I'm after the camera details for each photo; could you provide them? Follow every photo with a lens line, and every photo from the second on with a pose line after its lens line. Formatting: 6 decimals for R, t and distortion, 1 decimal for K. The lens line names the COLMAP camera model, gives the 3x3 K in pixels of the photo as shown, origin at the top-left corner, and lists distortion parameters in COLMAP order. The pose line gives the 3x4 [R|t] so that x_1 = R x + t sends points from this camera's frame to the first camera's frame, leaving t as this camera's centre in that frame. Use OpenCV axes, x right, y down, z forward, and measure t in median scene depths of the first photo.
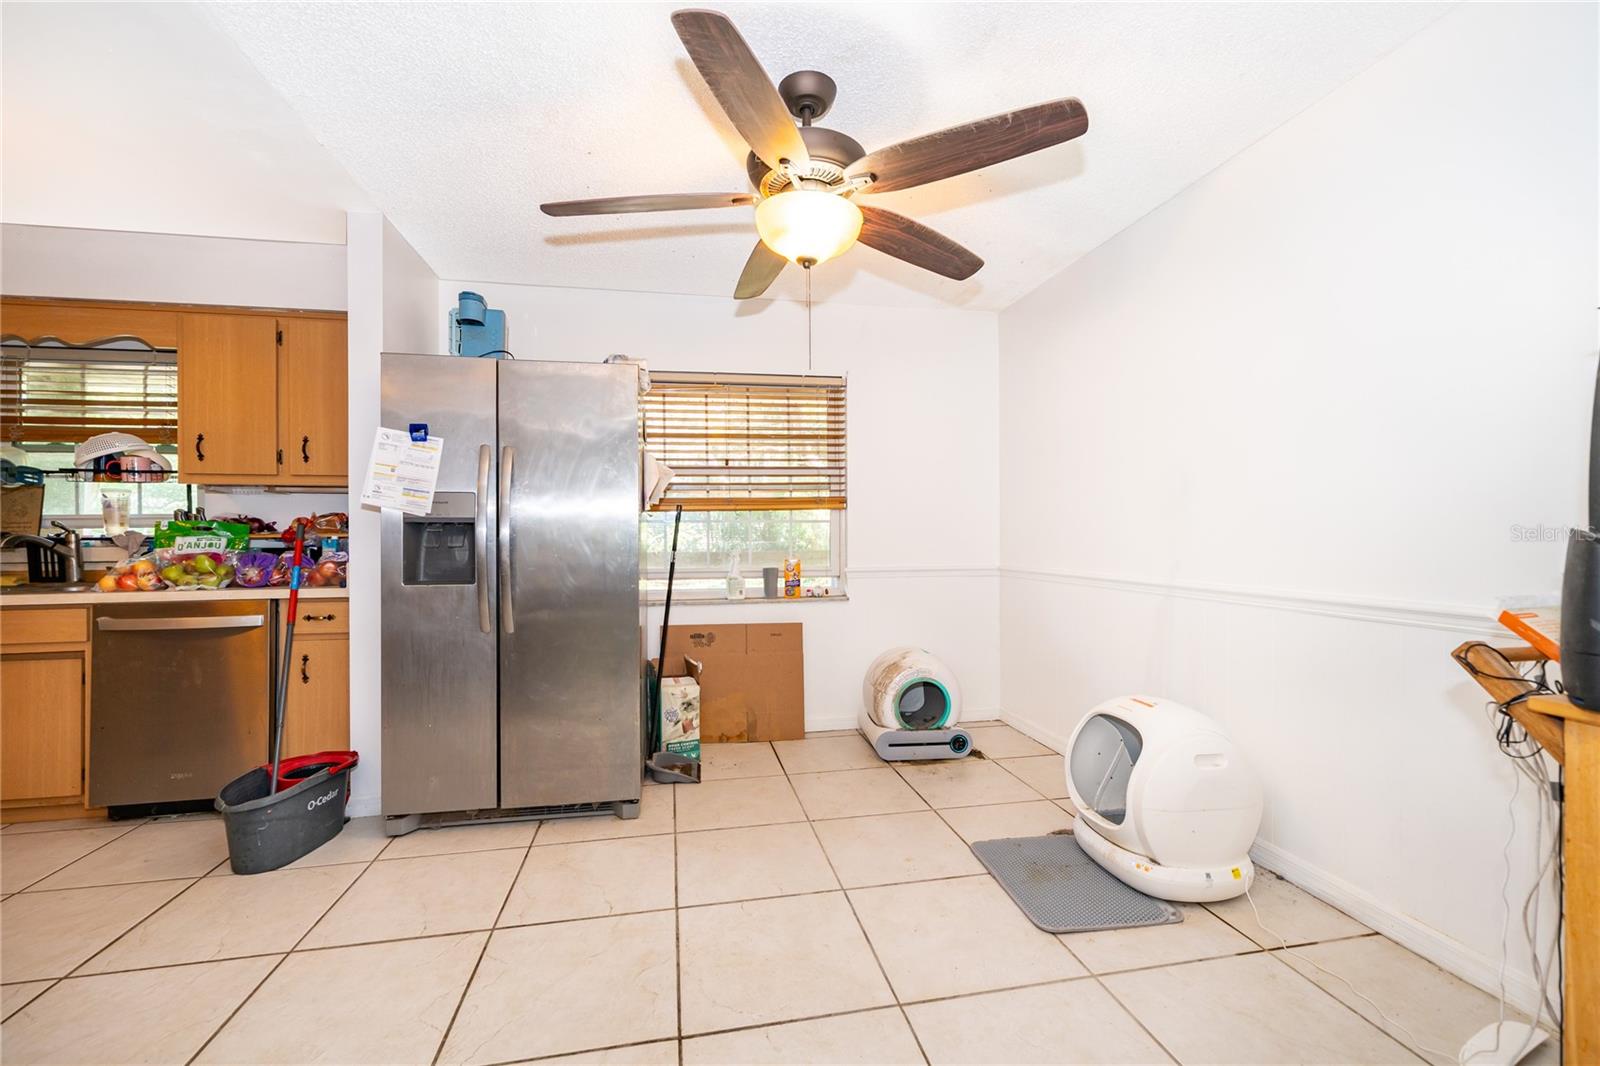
lens RADIAL K [[675.5, 0, 794.6], [0, 675.5, 527.9], [0, 0, 1]] dist [-0.003525, -0.000015]
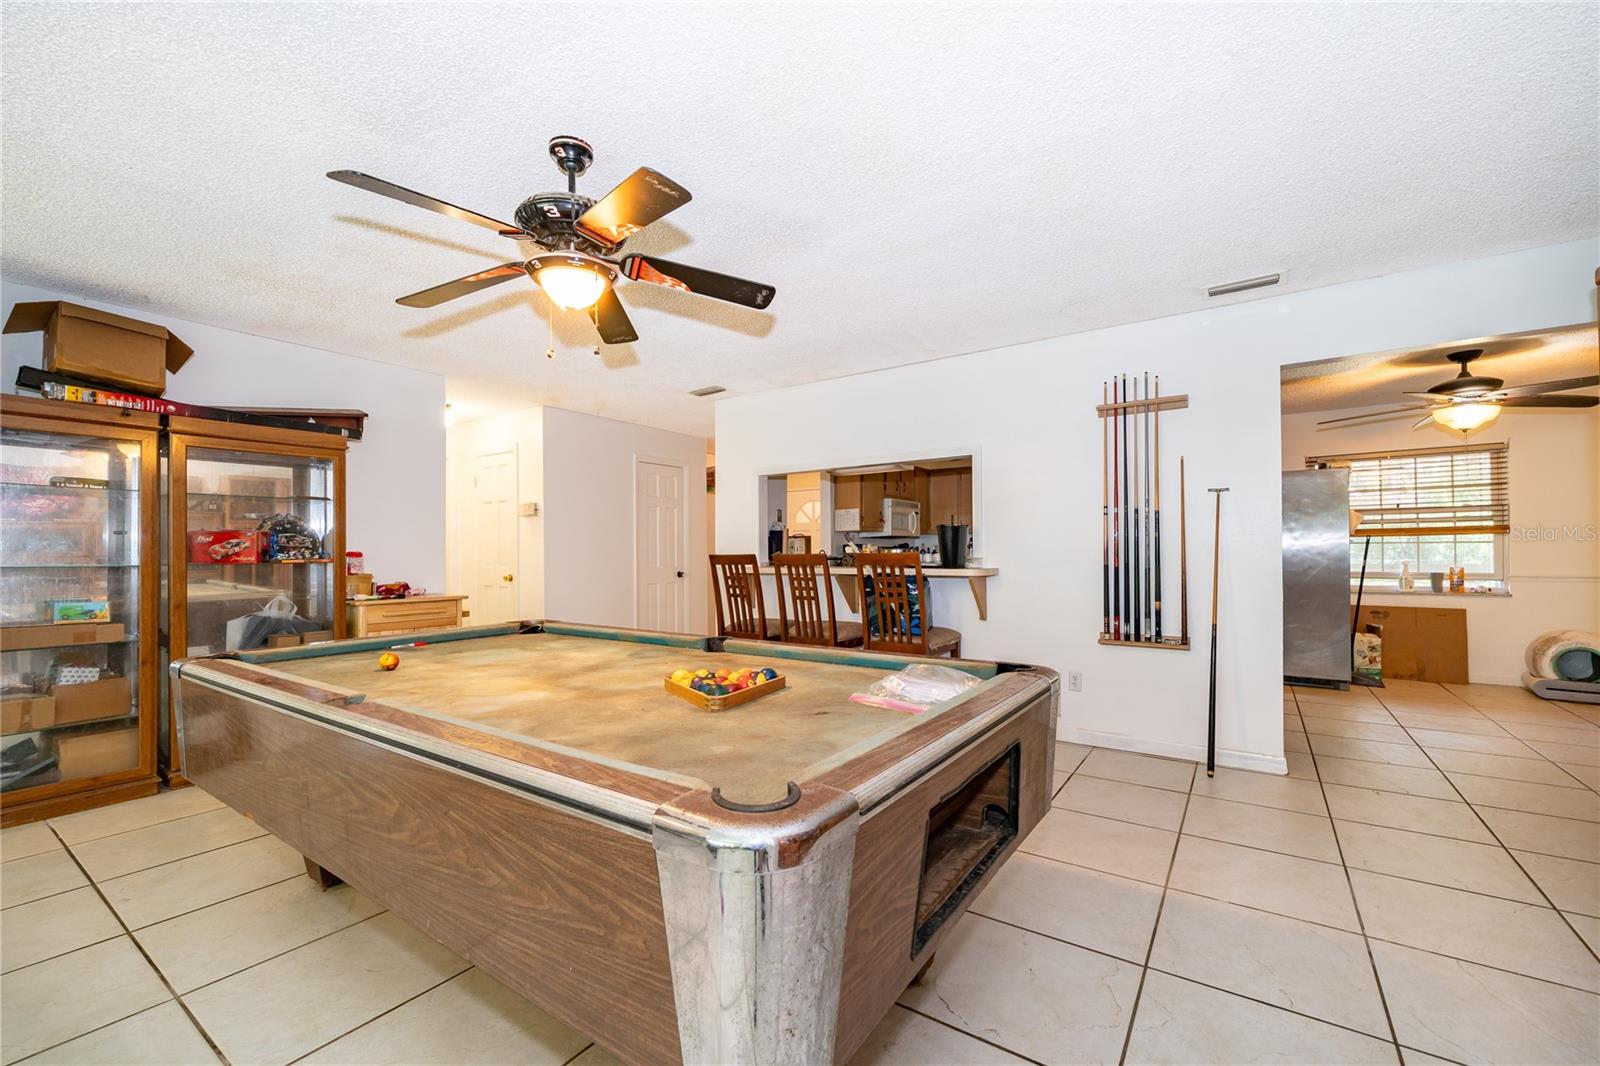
lens RADIAL K [[656.8, 0, 803.4], [0, 656.8, 543.4], [0, 0, 1]] dist [0.002521, 0.000358]
pose [[0.707428, -0.005100, -0.706767, 0.004801], [0.003590, 0.999987, -0.003623, -0.007869], [0.706777, 0.000025, 0.707437, -1.134288]]
